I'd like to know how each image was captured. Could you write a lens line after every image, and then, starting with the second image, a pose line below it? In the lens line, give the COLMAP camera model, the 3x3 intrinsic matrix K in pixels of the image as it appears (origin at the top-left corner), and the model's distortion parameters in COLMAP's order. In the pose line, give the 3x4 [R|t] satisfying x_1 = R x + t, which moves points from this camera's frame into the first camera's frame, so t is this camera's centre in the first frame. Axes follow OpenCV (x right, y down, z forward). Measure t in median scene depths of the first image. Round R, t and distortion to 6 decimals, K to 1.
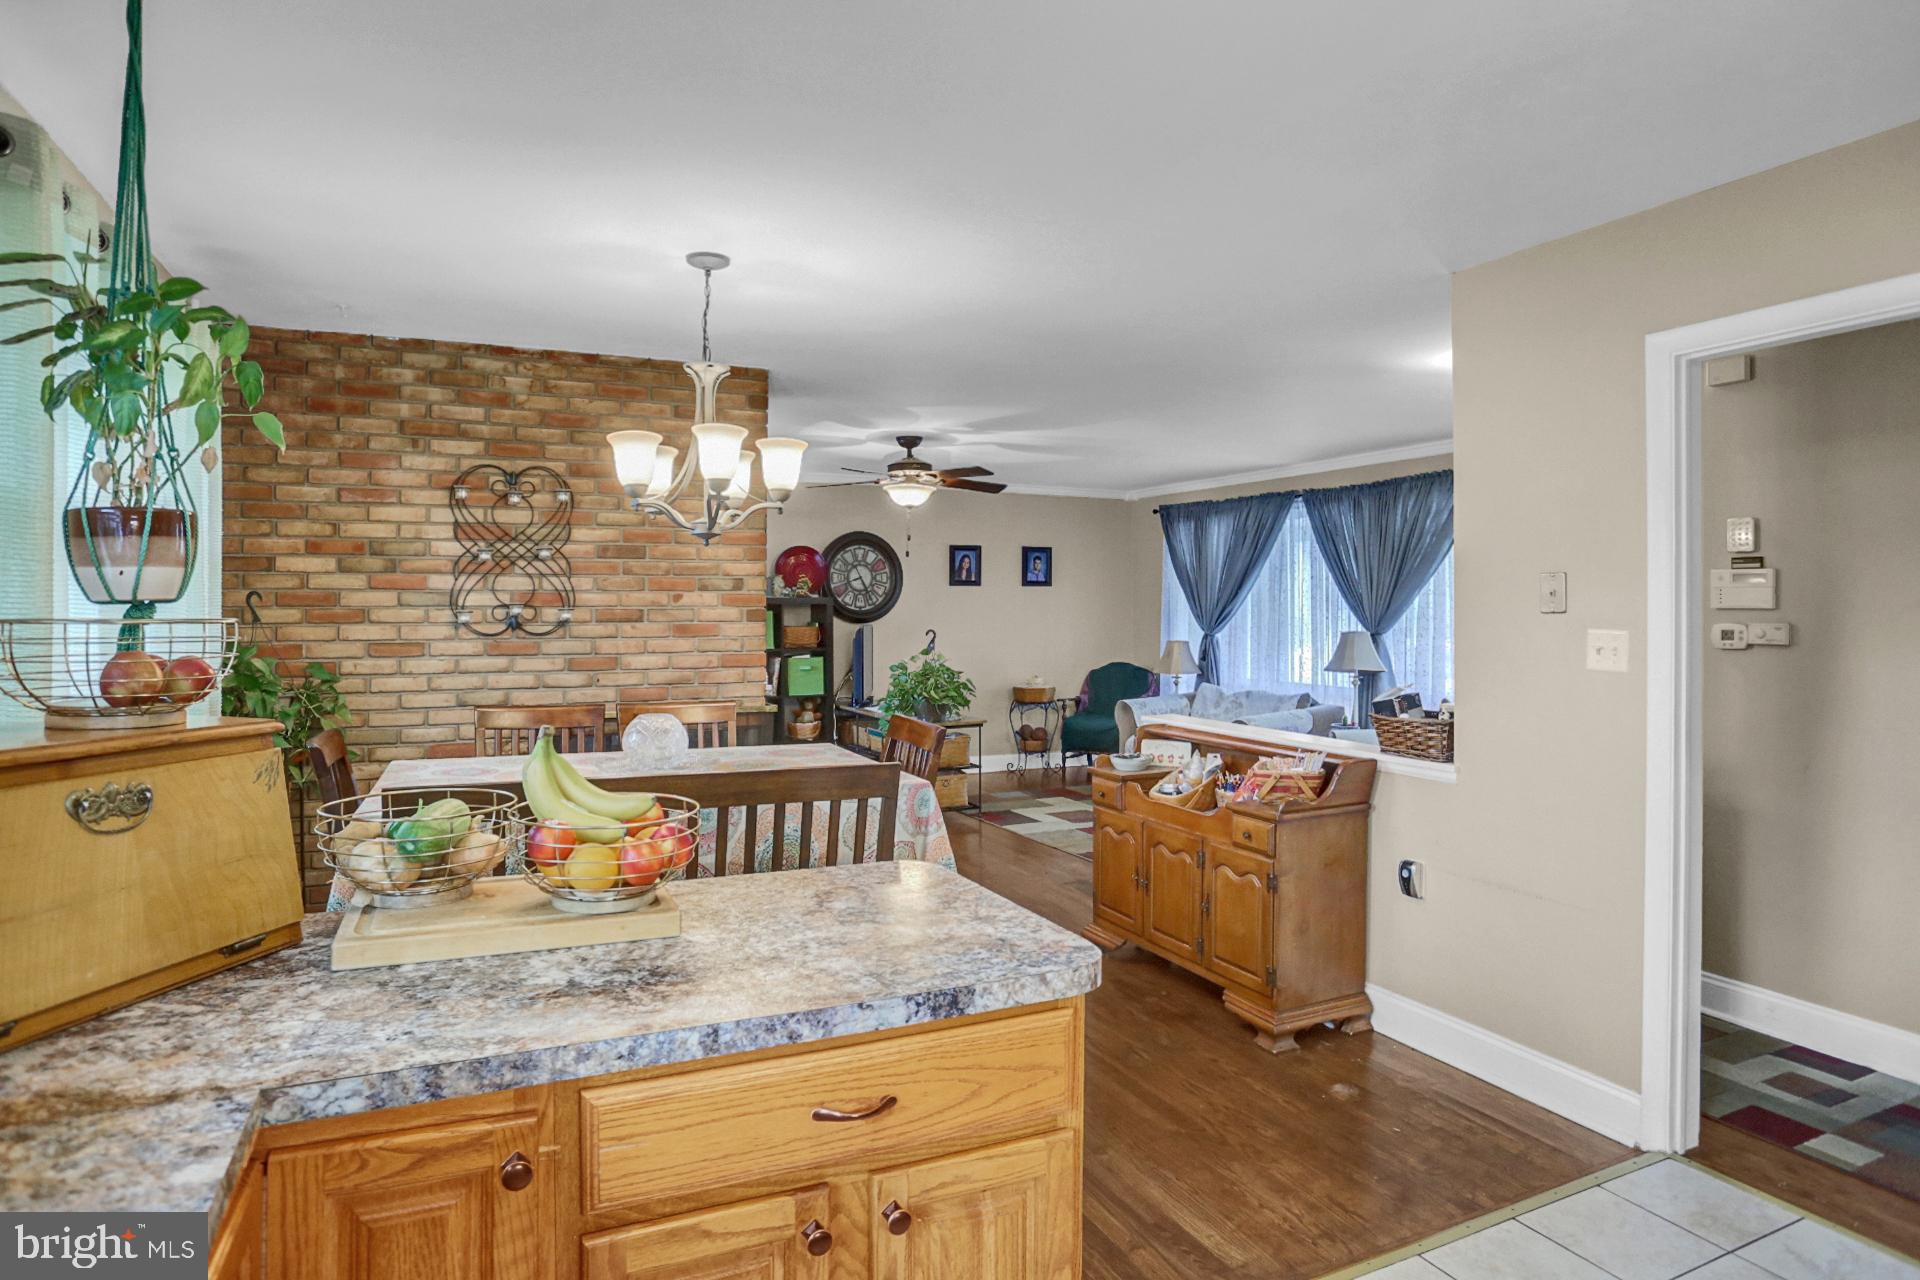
lens RADIAL K [[1084.8, 0, 963.7], [0, 1084.8, 621.8], [0, 0, 1]] dist [-0.073458, 0.047435]
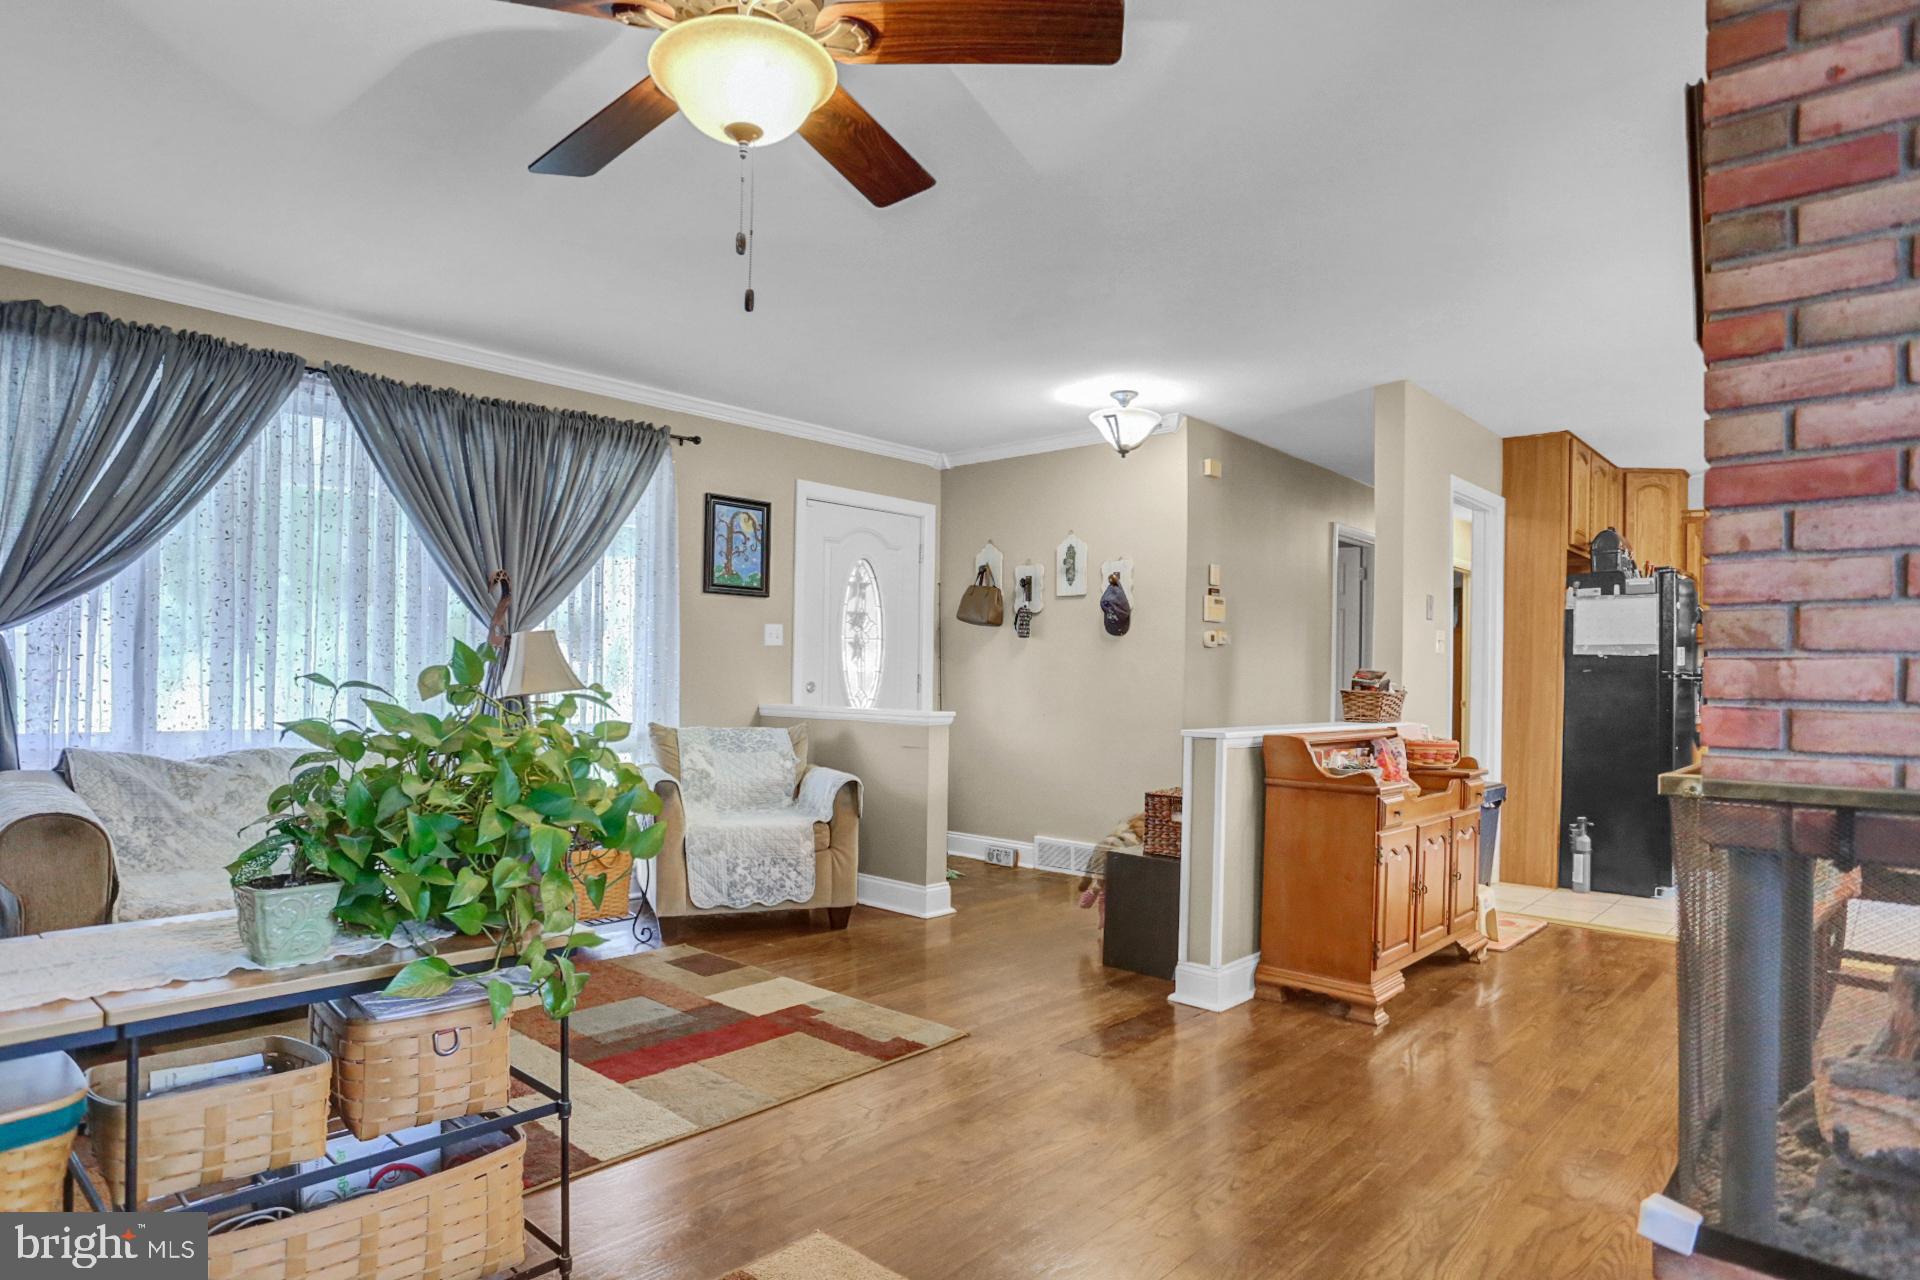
lens RADIAL K [[1084.1, 0, 954.9], [0, 1084.1, 651.5], [0, 0, 1]] dist [-0.076979, 0.041568]
pose [[-0.366133, 0.014831, 0.930444, -0.258906], [-0.003241, 0.999847, -0.017213, 0.025805], [-0.930557, -0.009318, -0.366029, 0.826424]]
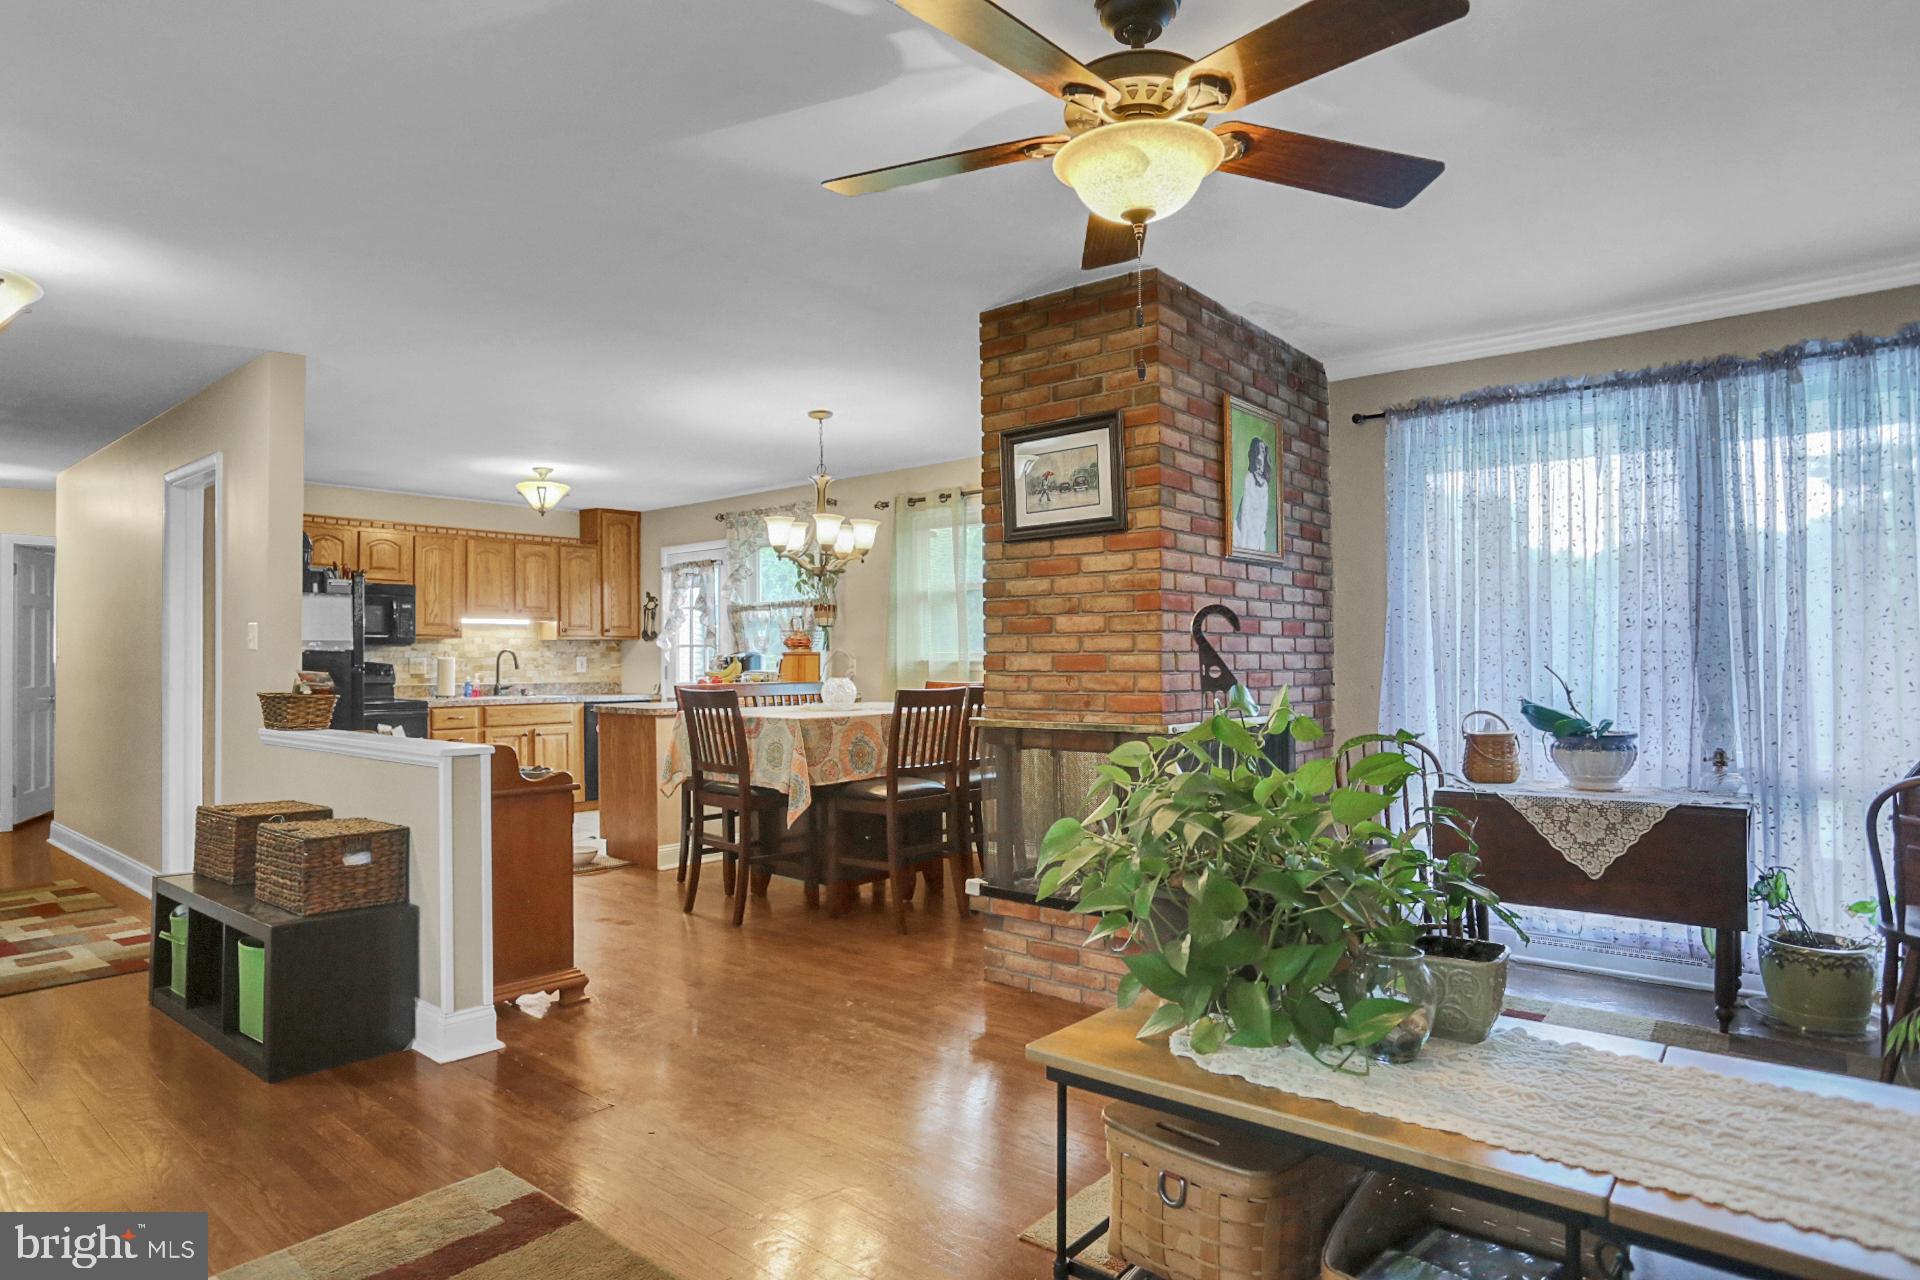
lens RADIAL K [[1084.1, 0, 954.9], [0, 1084.1, 651.5], [0, 0, 1]] dist [-0.076979, 0.041568]
pose [[-0.918733, 0.000437, -0.394878, 0.090713], [-0.000510, 0.999997, 0.002294, 0.014277], [0.394878, 0.002309, -0.918731, 0.990357]]
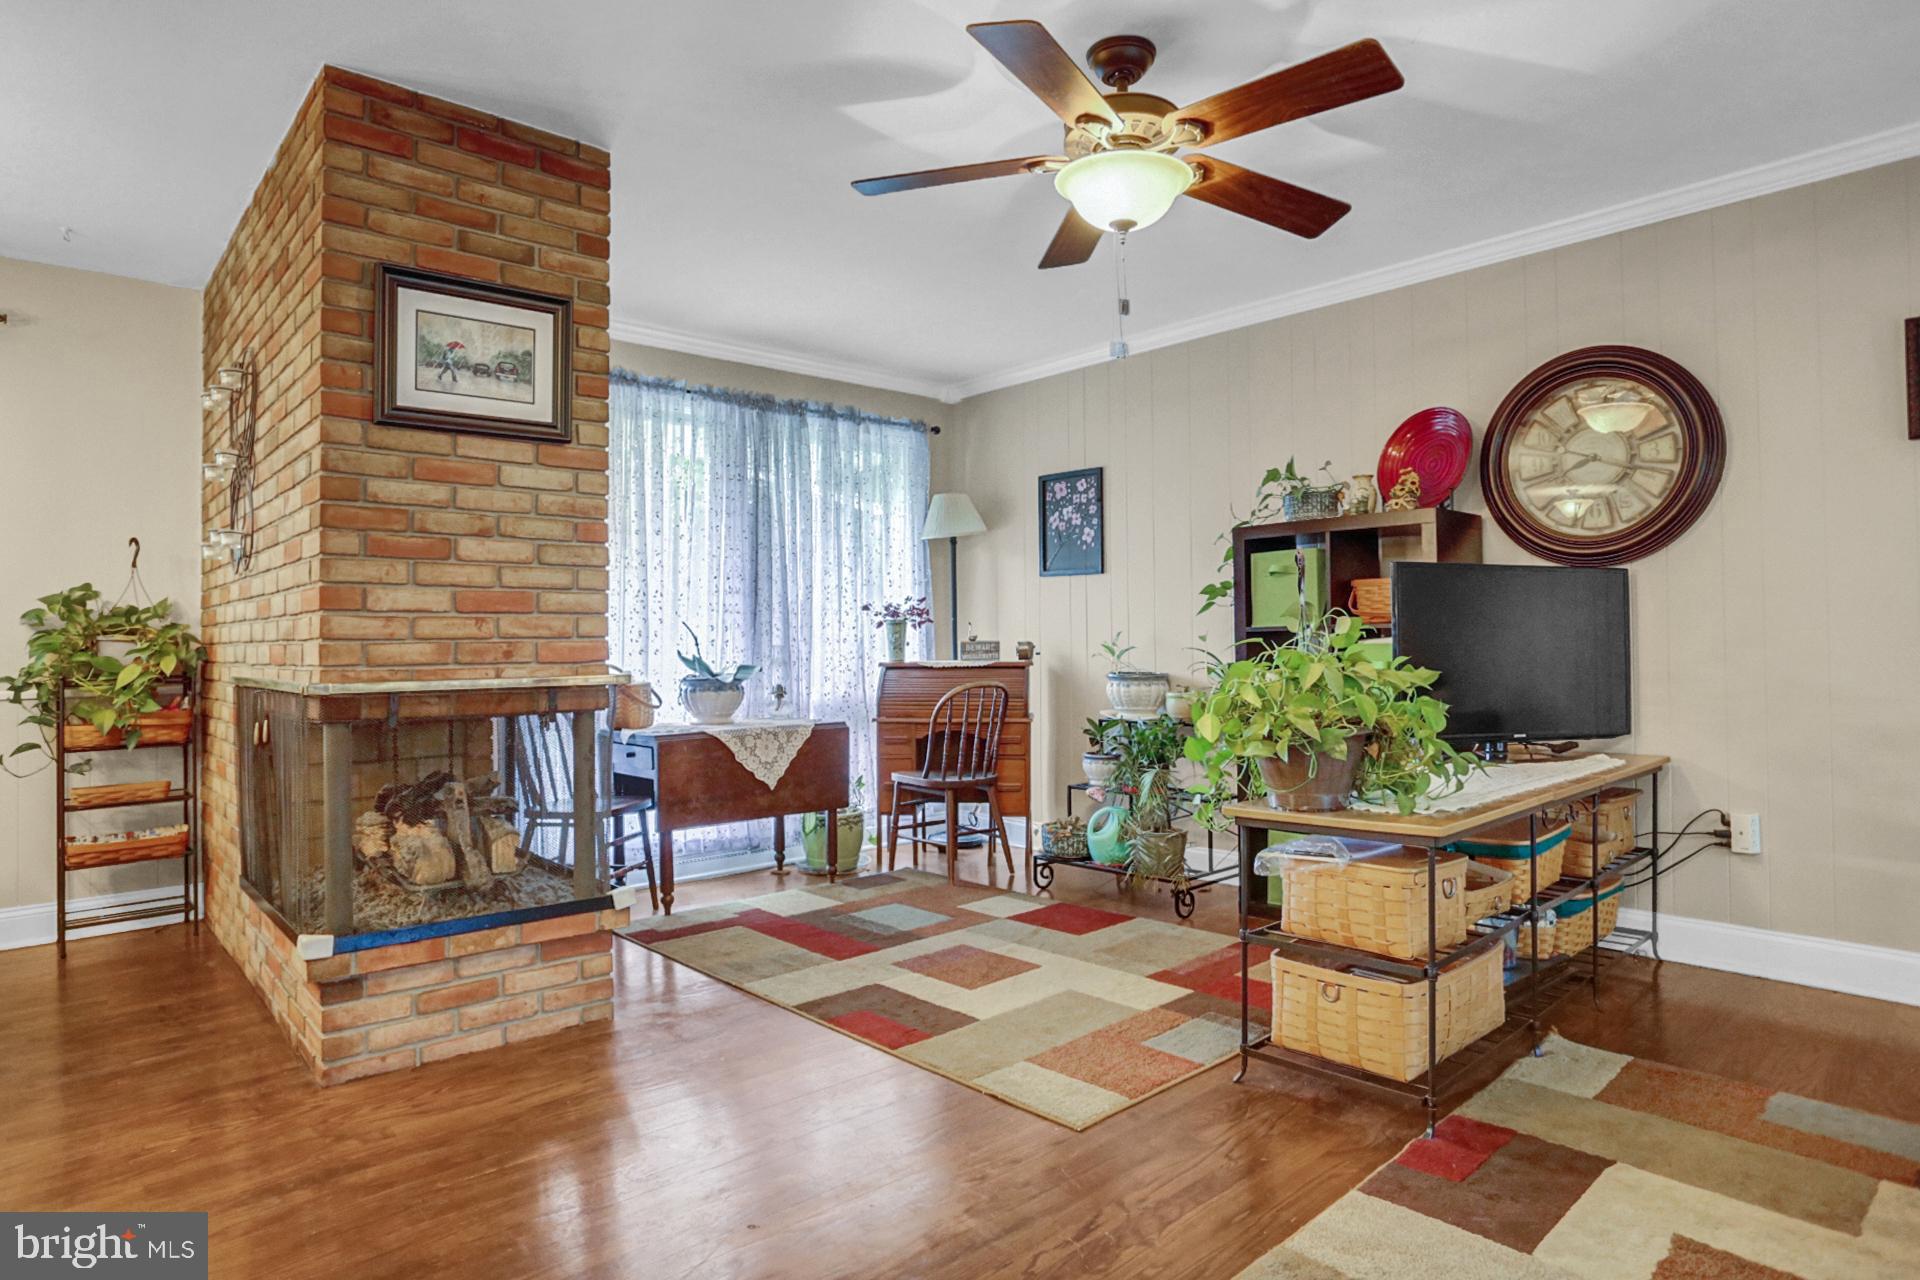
lens RADIAL K [[1084.8, 0, 963.7], [0, 1084.8, 621.8], [0, 0, 1]] dist [-0.073458, 0.047435]
pose [[0.286085, -0.023051, -0.957927, 0.228765], [-0.001208, 0.999701, -0.024417, 0.033619], [0.958204, 0.008143, 0.285971, 0.661573]]
